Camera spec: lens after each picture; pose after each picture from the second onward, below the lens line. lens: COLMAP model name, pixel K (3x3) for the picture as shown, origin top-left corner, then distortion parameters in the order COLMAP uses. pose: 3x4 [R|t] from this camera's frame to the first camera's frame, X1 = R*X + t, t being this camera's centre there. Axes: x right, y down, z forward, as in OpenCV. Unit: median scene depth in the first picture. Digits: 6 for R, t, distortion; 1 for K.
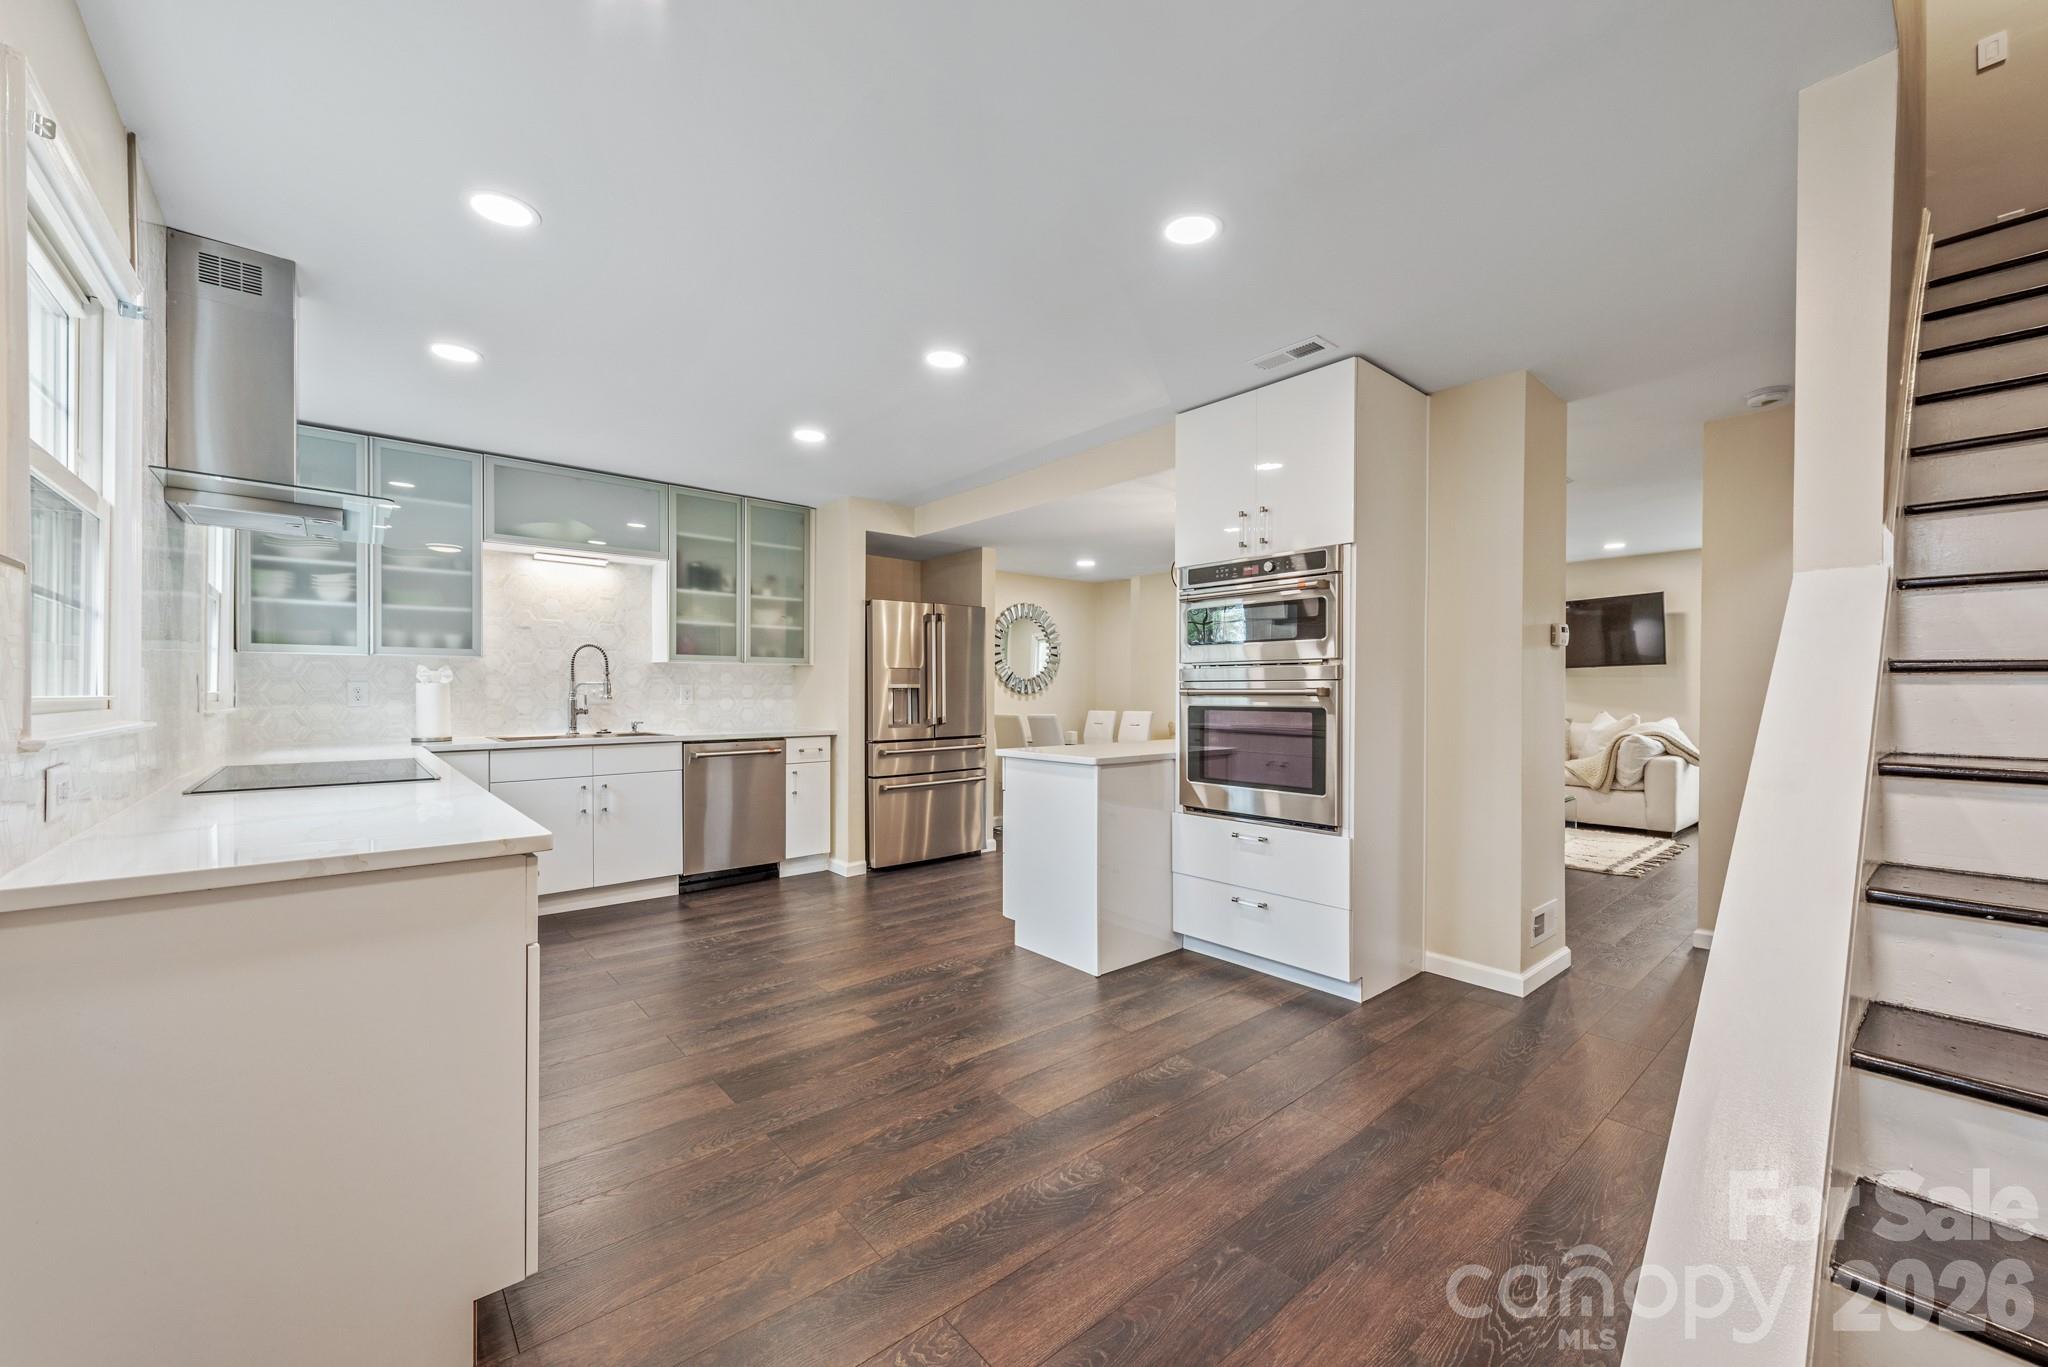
lens RADIAL K [[798.9, 0, 1029.0], [0, 798.9, 692.6], [0, 0, 1]] dist [0.012716, -0.000139]
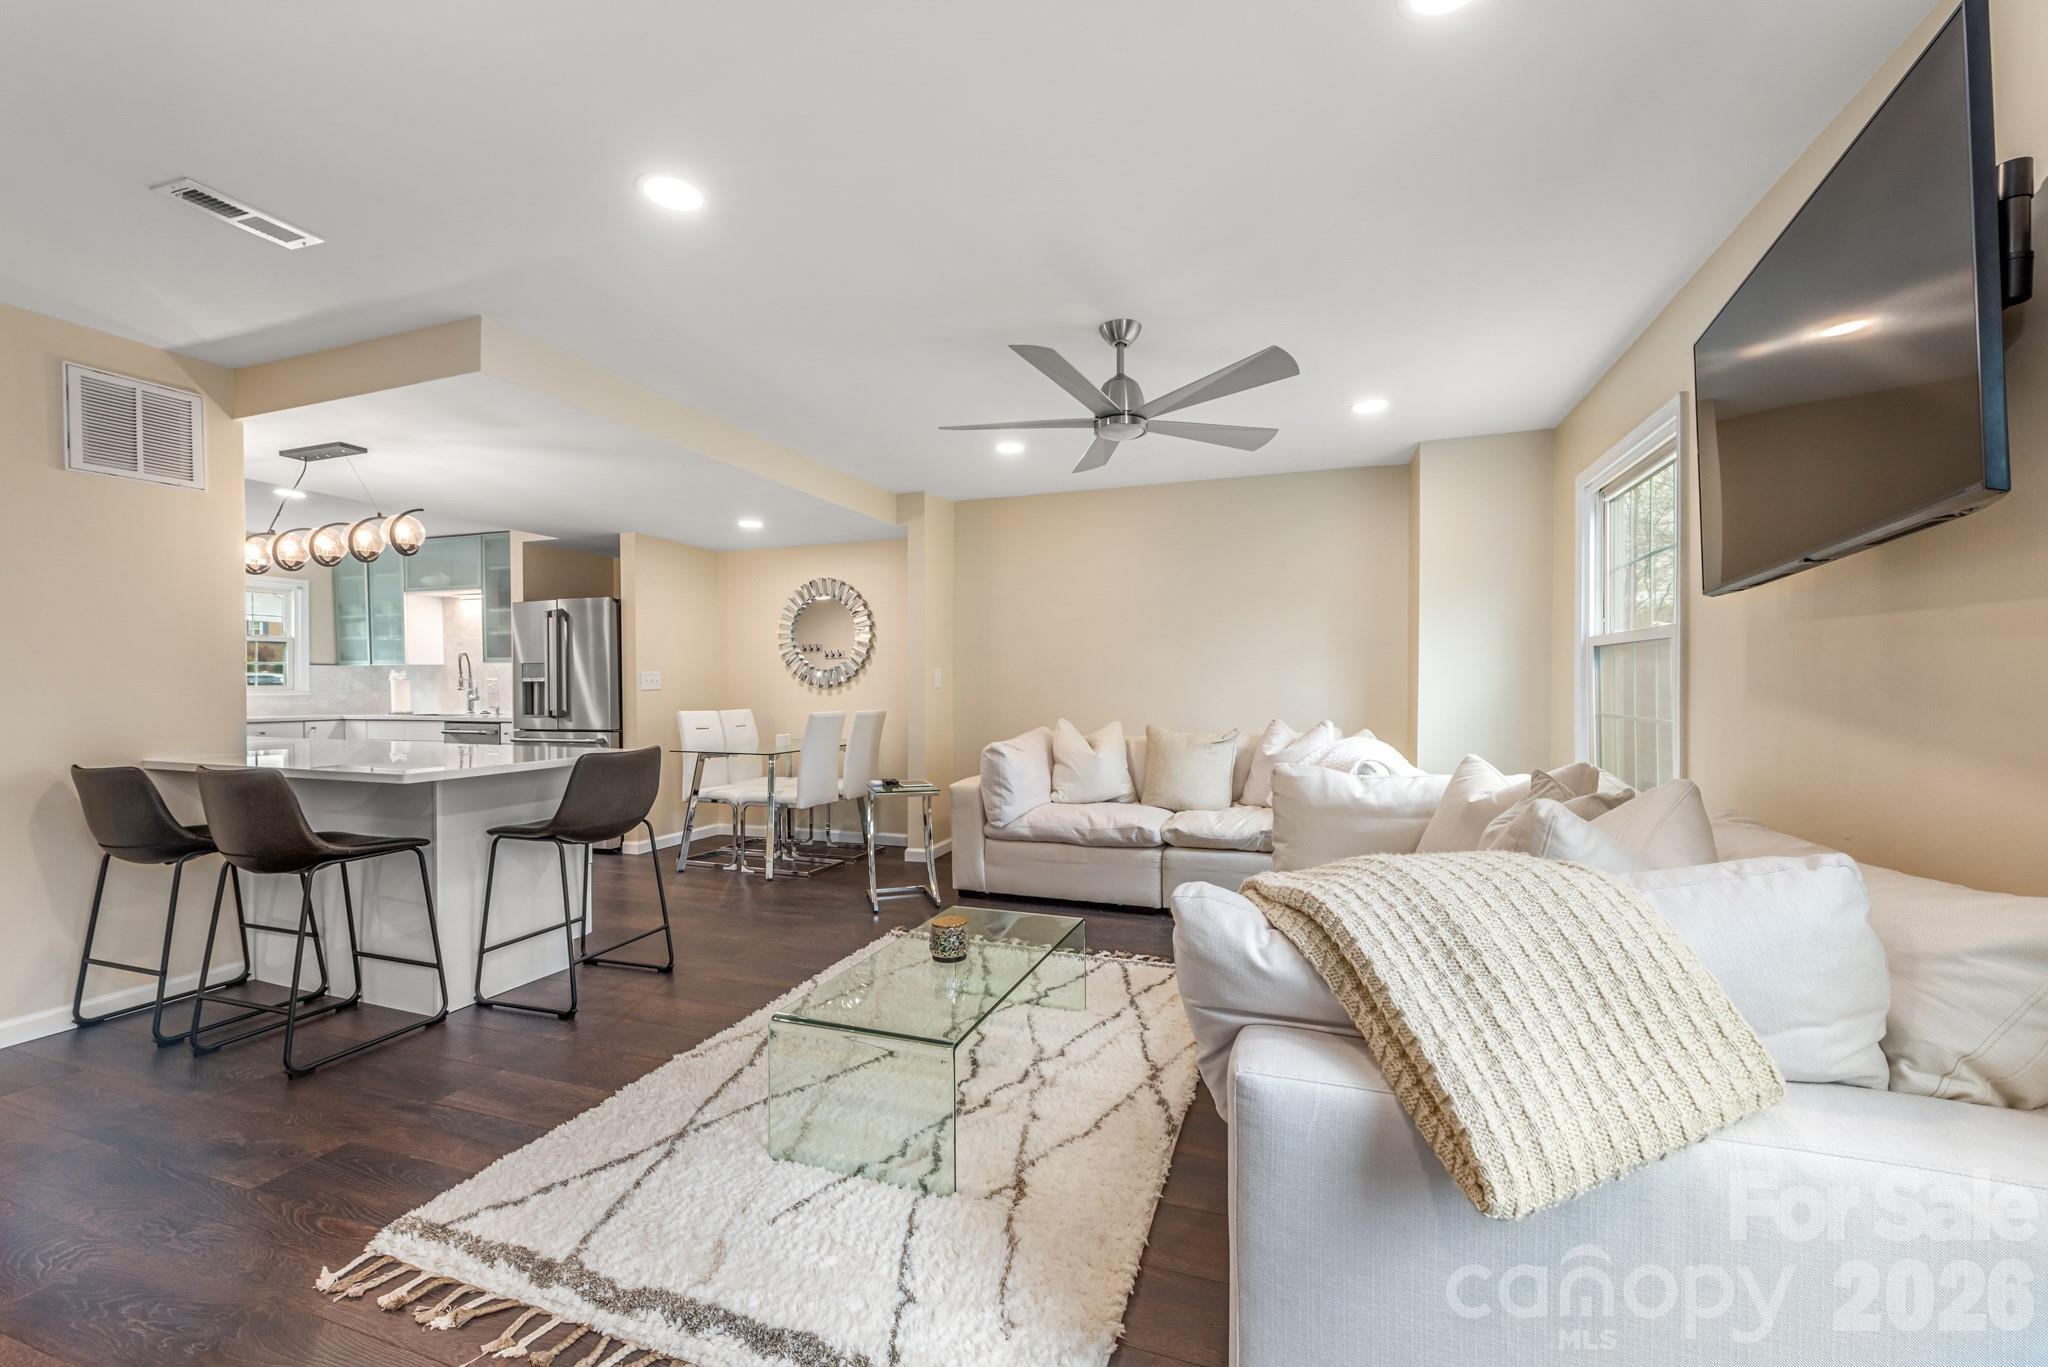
lens RADIAL K [[797.9, 0, 1037.6], [0, 797.9, 688.3], [0, 0, 1]] dist [0.010641, -0.000207]
pose [[0.499935, 0.002775, -0.866058, 1.269929], [0.001691, 0.999990, 0.004181, 0.000396], [0.866061, -0.003555, 0.499925, 1.181439]]
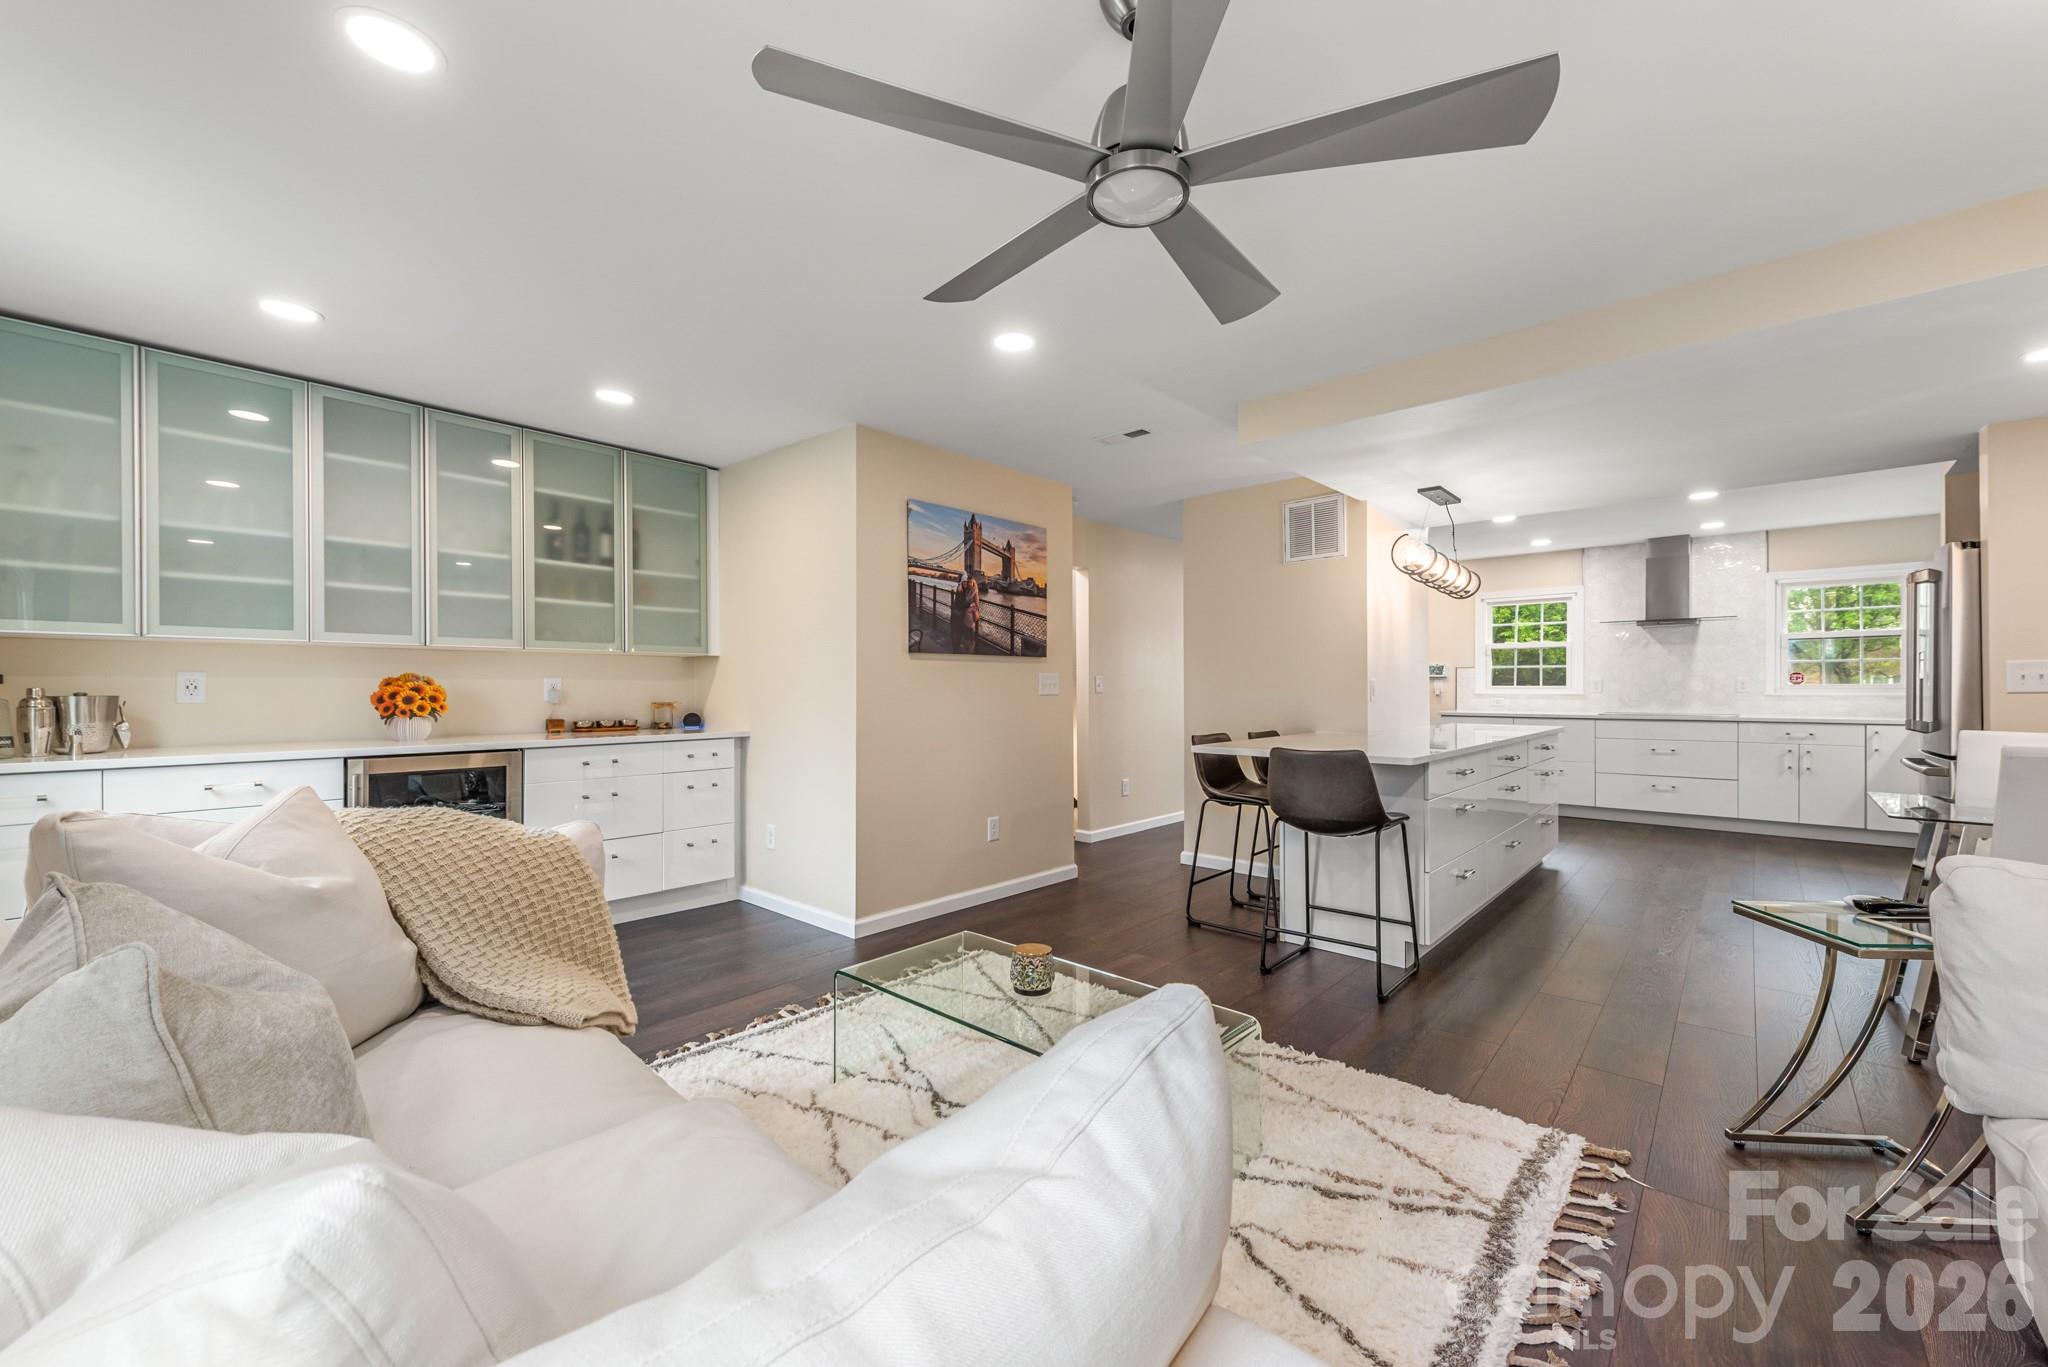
lens RADIAL K [[797.9, 0, 1037.6], [0, 797.9, 688.3], [0, 0, 1]] dist [0.010641, -0.000207]
pose [[-0.991975, 0.002835, -0.126399, 0.850548], [0.002555, 0.999994, 0.002381, -0.000992], [0.126405, 0.002039, -0.991977, 1.852863]]
